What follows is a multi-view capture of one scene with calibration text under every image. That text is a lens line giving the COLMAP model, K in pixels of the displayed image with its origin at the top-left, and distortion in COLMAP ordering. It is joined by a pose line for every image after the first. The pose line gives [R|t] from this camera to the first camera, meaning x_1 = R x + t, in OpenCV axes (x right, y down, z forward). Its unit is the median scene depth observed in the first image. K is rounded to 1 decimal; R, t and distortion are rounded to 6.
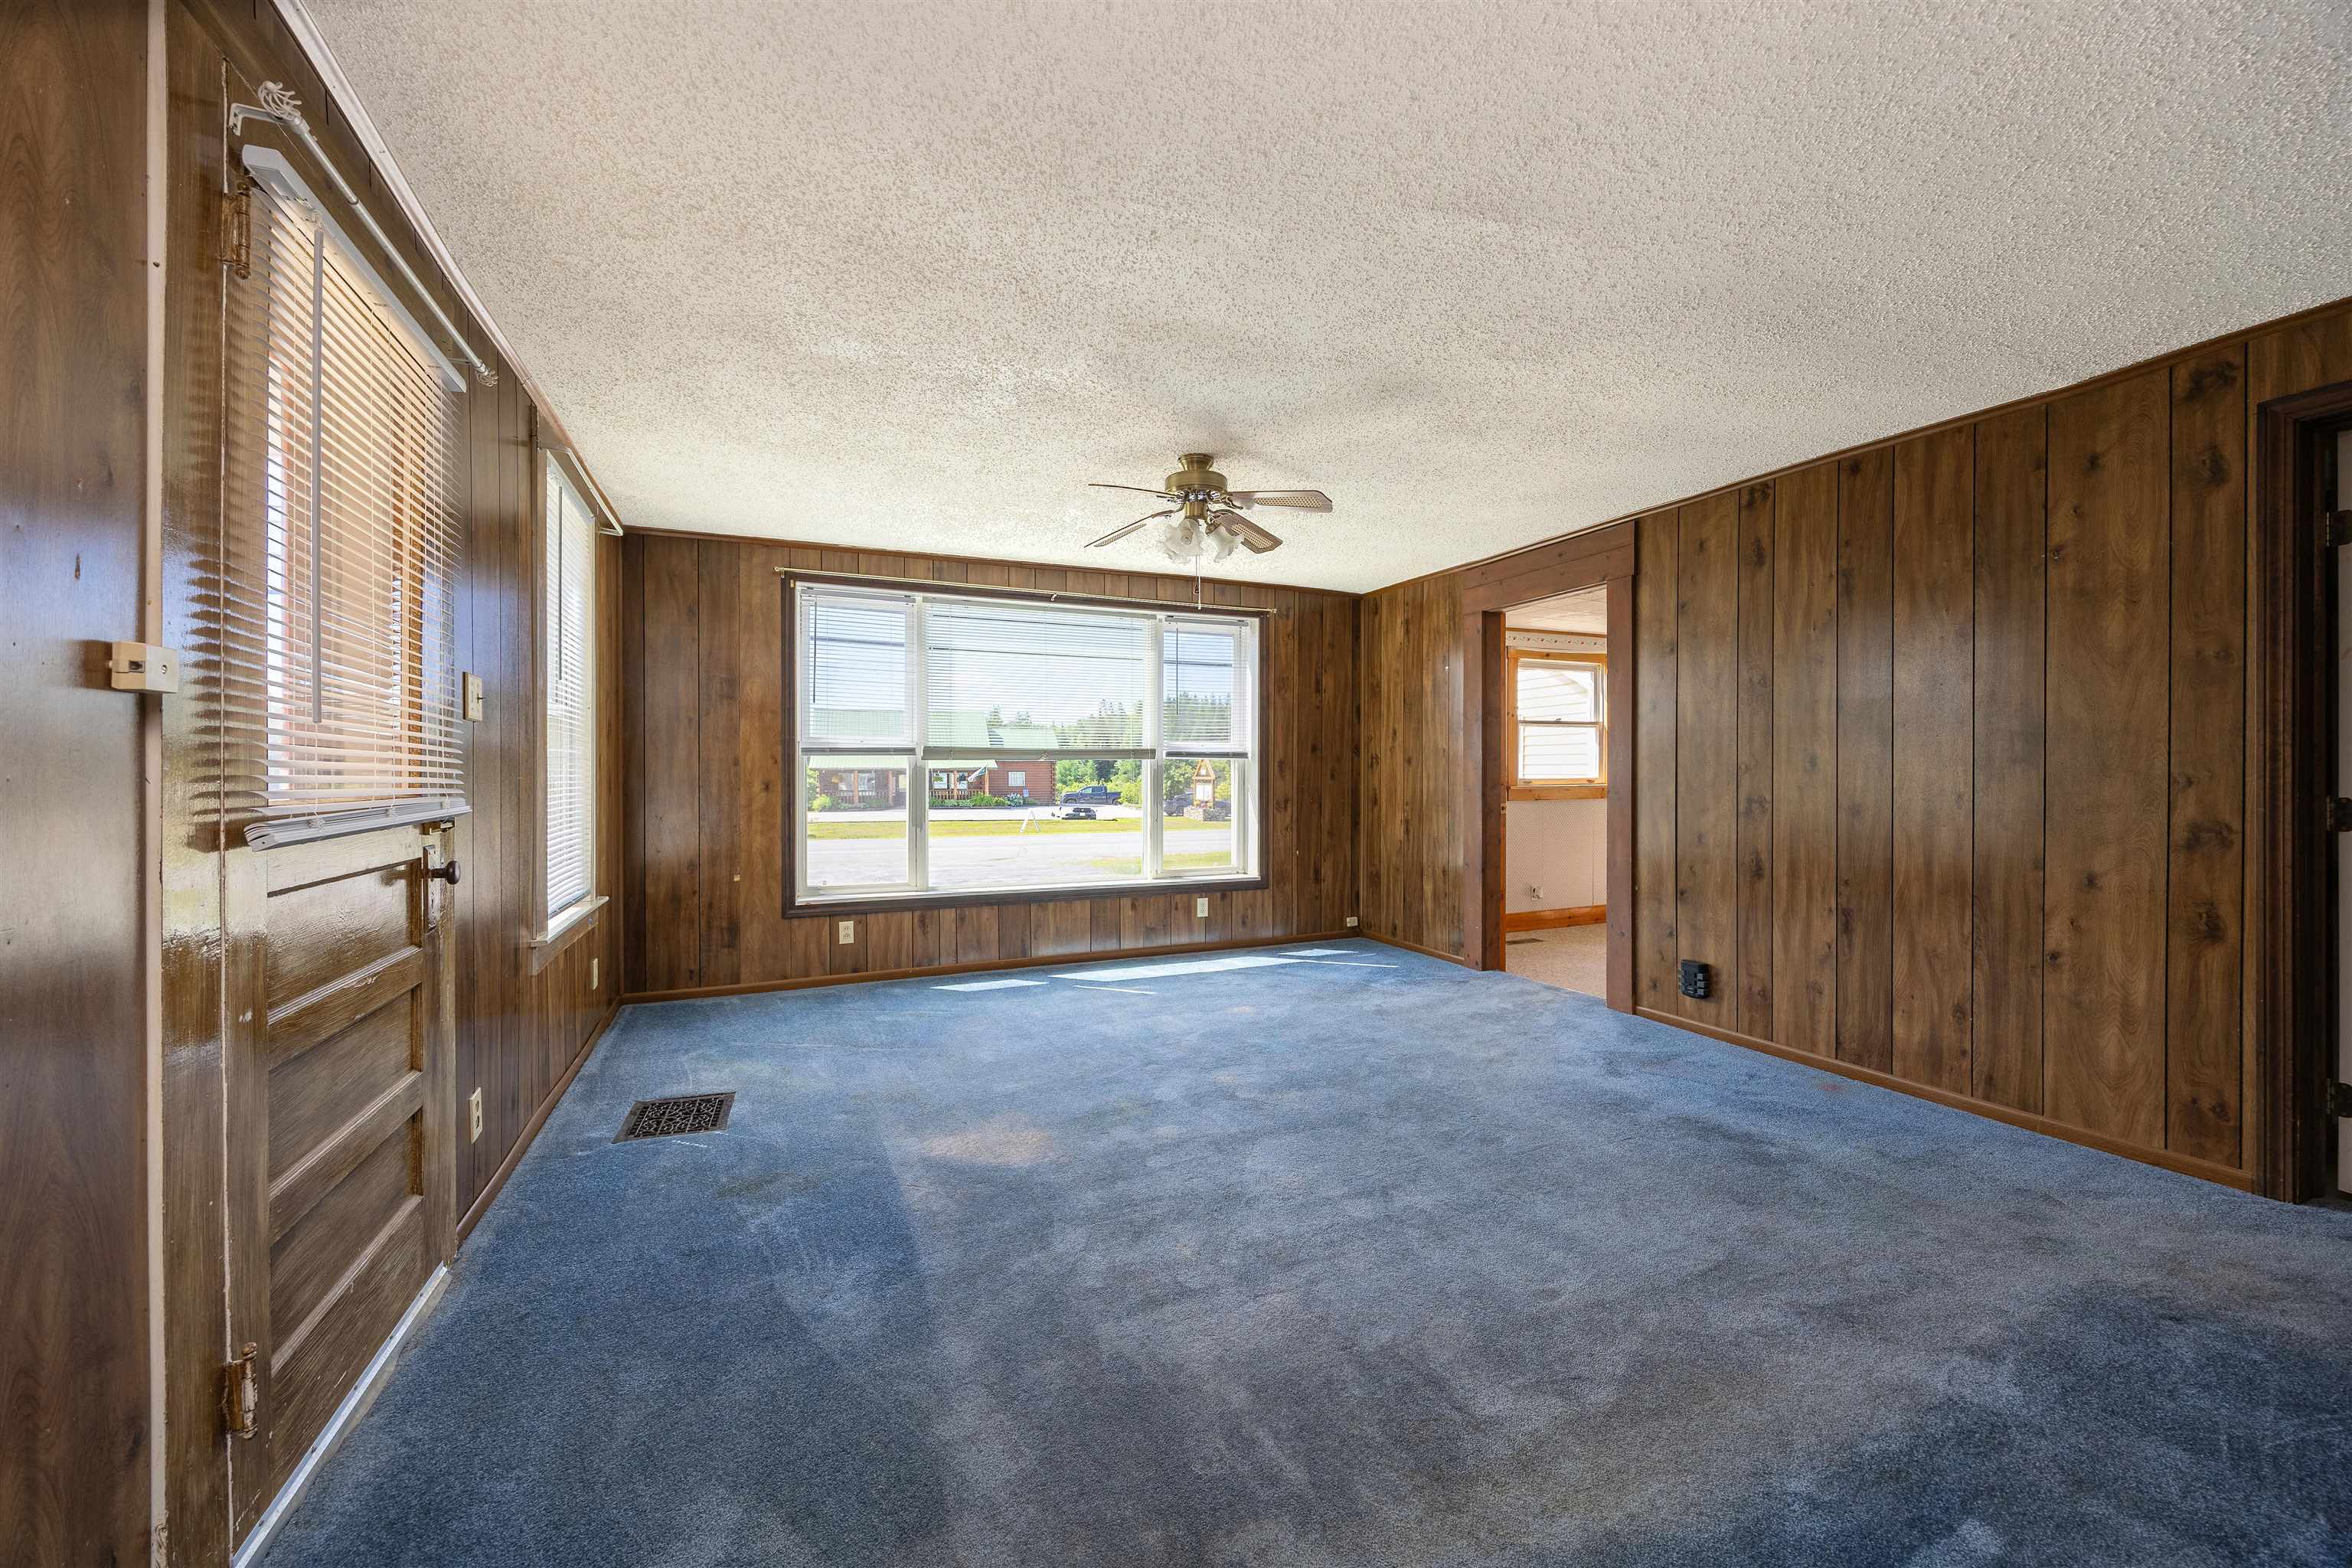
lens RADIAL K [[883.1, 0, 1171.3], [0, 883.1, 782.2], [0, 0, 1]] dist [-0.001374, 0.000021]
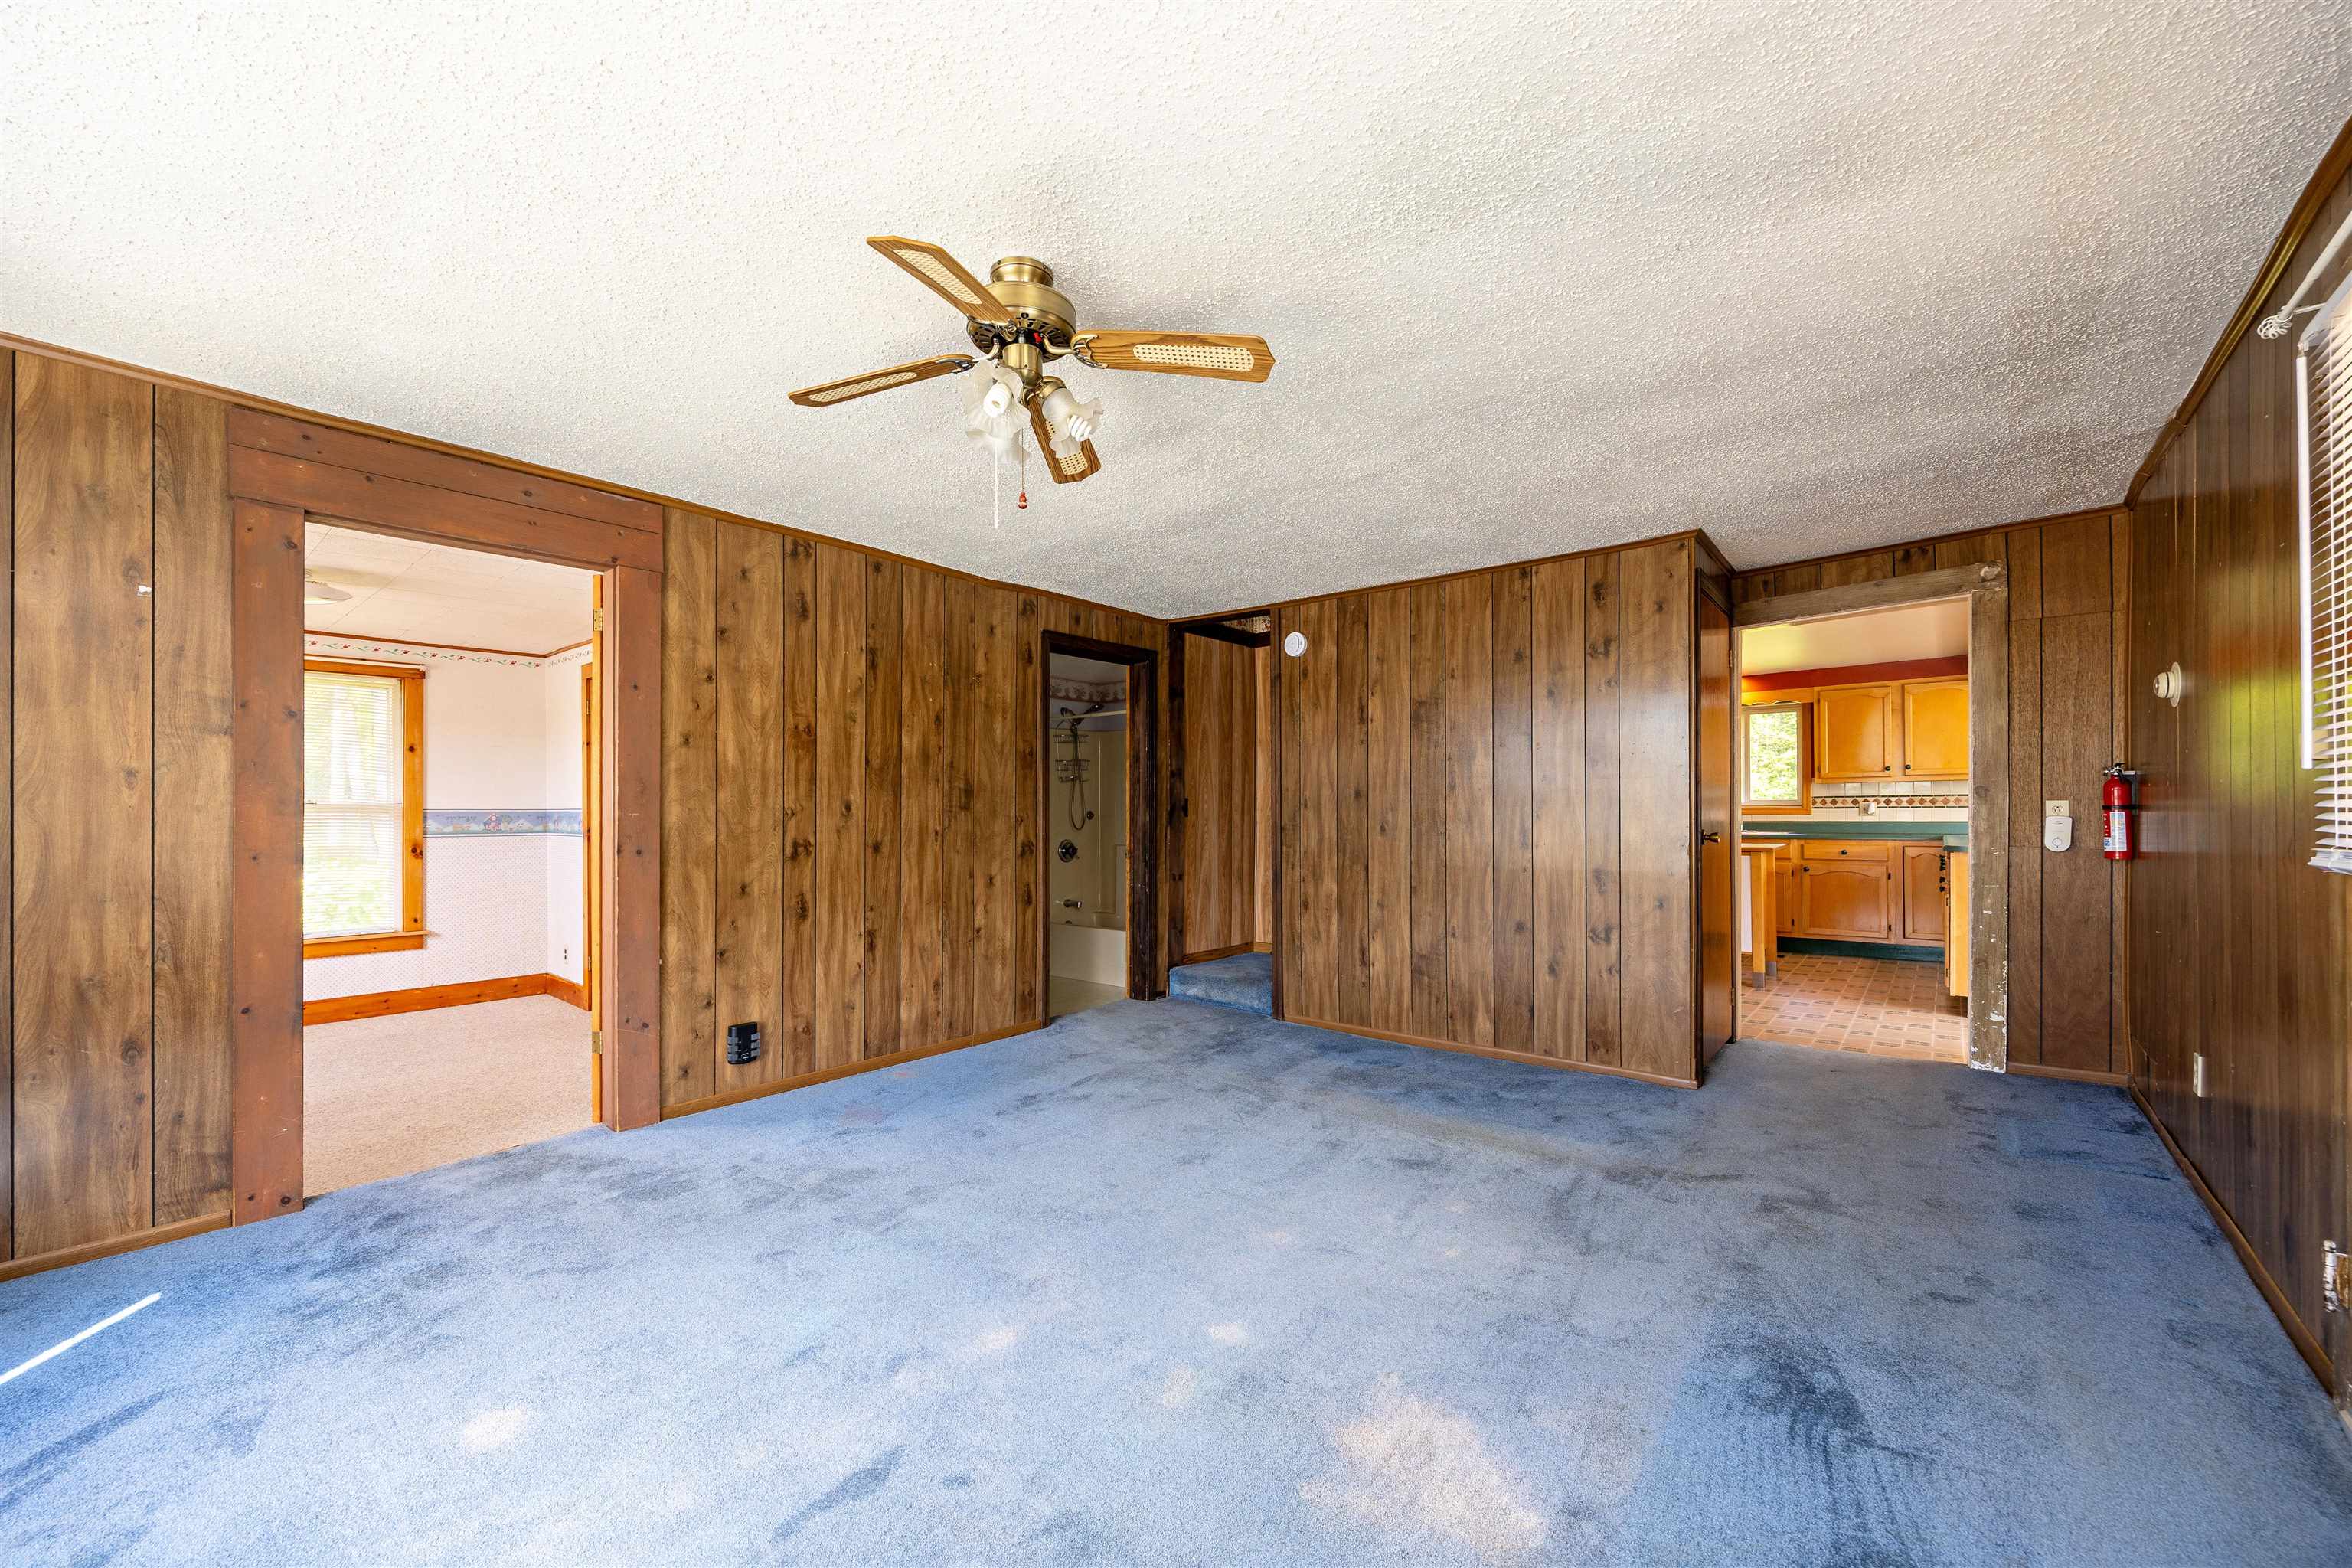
lens RADIAL K [[911.0, 0, 1174.6], [0, 911.0, 809.2], [0, 0, 1]] dist [0.000787, -0.000085]
pose [[-0.442868, 0.004967, 0.896573, -0.383487], [0.016370, 0.999863, 0.002547, -0.012575], [-0.896438, 0.015805, -0.442888, 0.853355]]
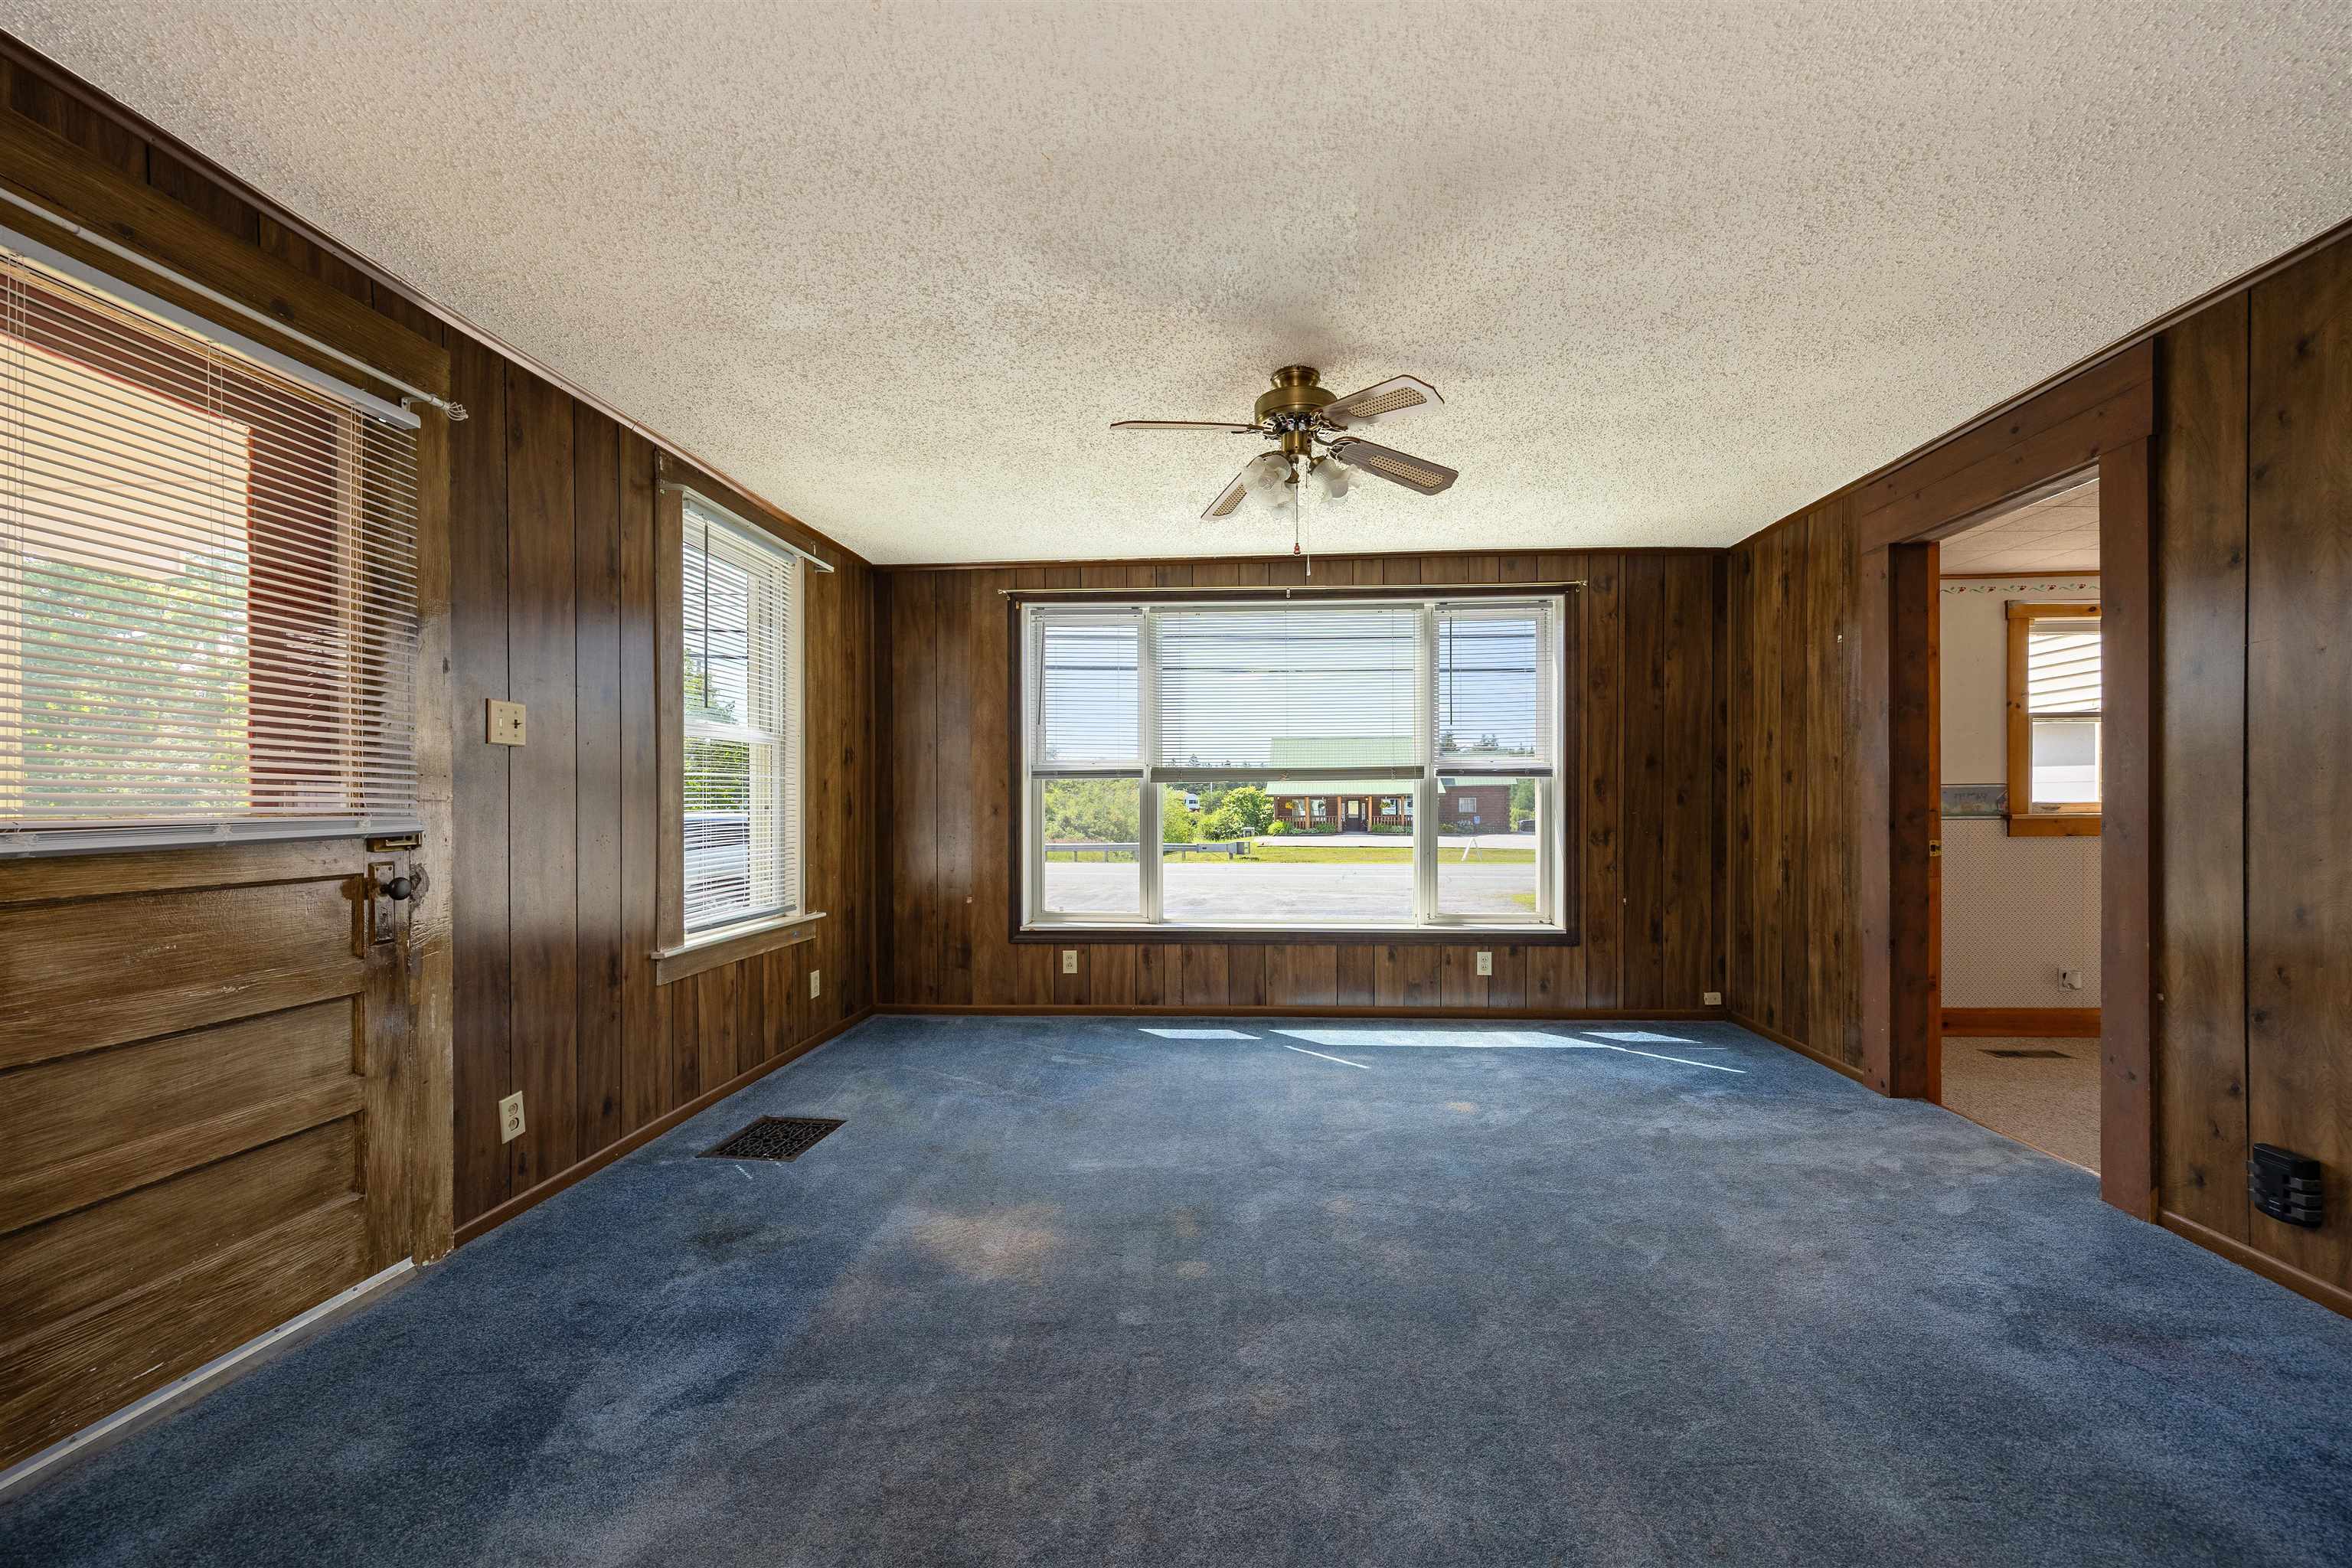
lens RADIAL K [[892.4, 0, 1216.8], [0, 892.4, 806.0], [0, 0, 1]] dist [-0.001290, 0.000118]
pose [[0.894493, 0.001054, -0.447081, 0.221300], [-0.002329, 0.999995, -0.002302, 0.001939], [0.447076, 0.003100, 0.894490, 0.208380]]
